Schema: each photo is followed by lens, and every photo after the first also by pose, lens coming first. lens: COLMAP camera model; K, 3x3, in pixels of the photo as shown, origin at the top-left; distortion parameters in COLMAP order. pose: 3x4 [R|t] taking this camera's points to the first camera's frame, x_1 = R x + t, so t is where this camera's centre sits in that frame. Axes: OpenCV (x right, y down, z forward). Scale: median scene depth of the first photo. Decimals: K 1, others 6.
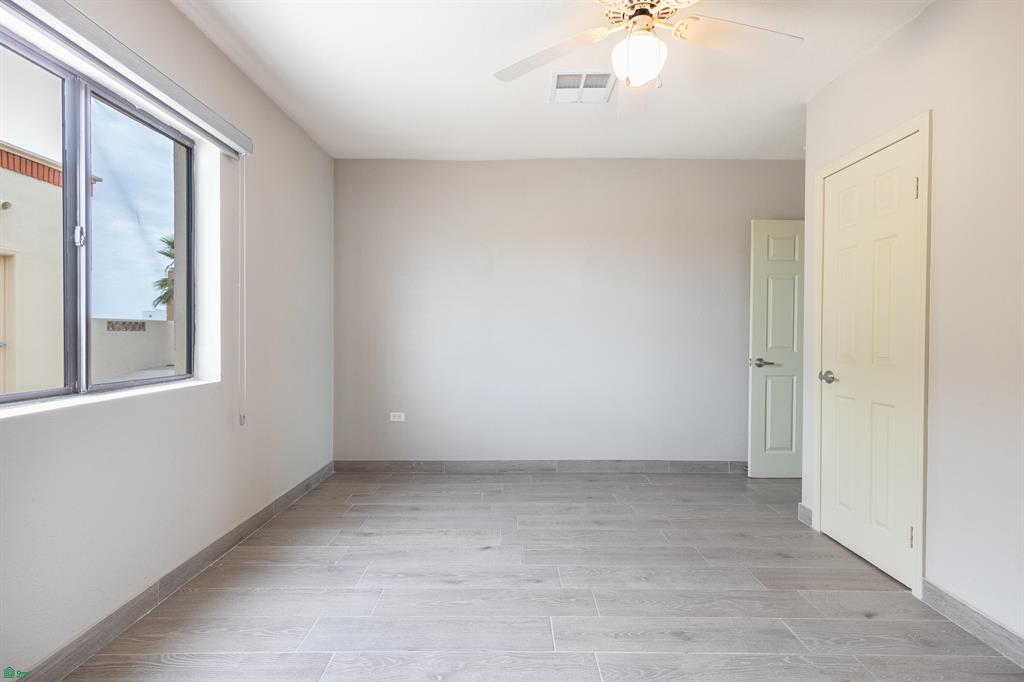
lens RADIAL K [[459.7, 0, 515.1], [0, 459.7, 340.3], [0, 0, 1]] dist [0.010939, -0.000814]
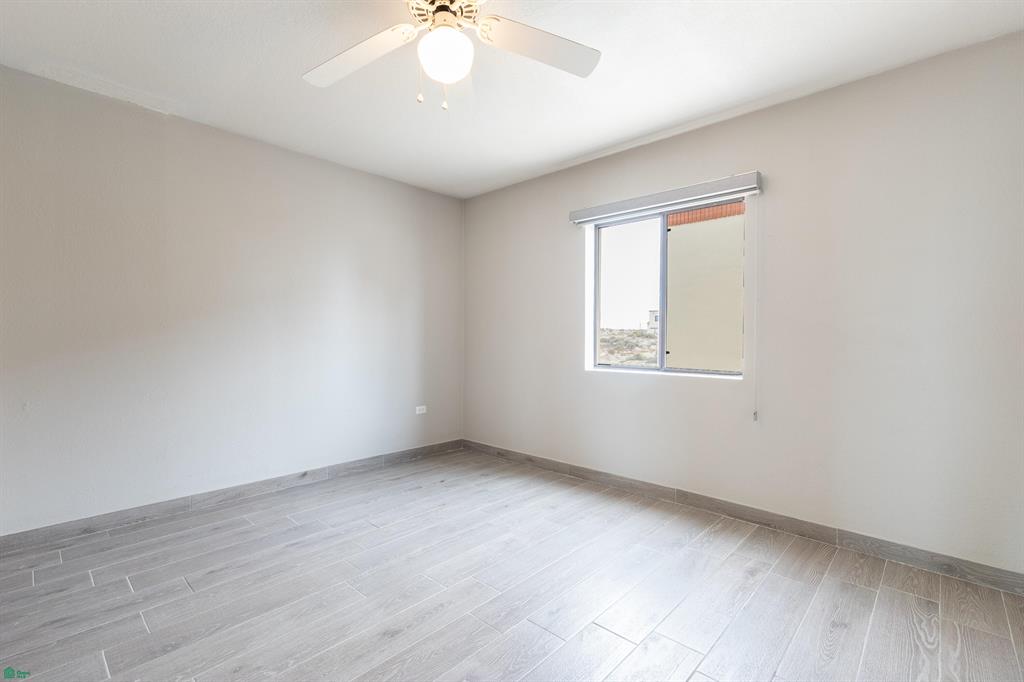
lens RADIAL K [[459.7, 0, 515.1], [0, 459.7, 340.3], [0, 0, 1]] dist [0.010939, -0.000814]
pose [[-0.683062, -0.002791, -0.730355, 0.759054], [-0.021252, 0.999645, 0.016056, -0.023775], [0.730051, 0.026489, -0.682879, 1.549583]]
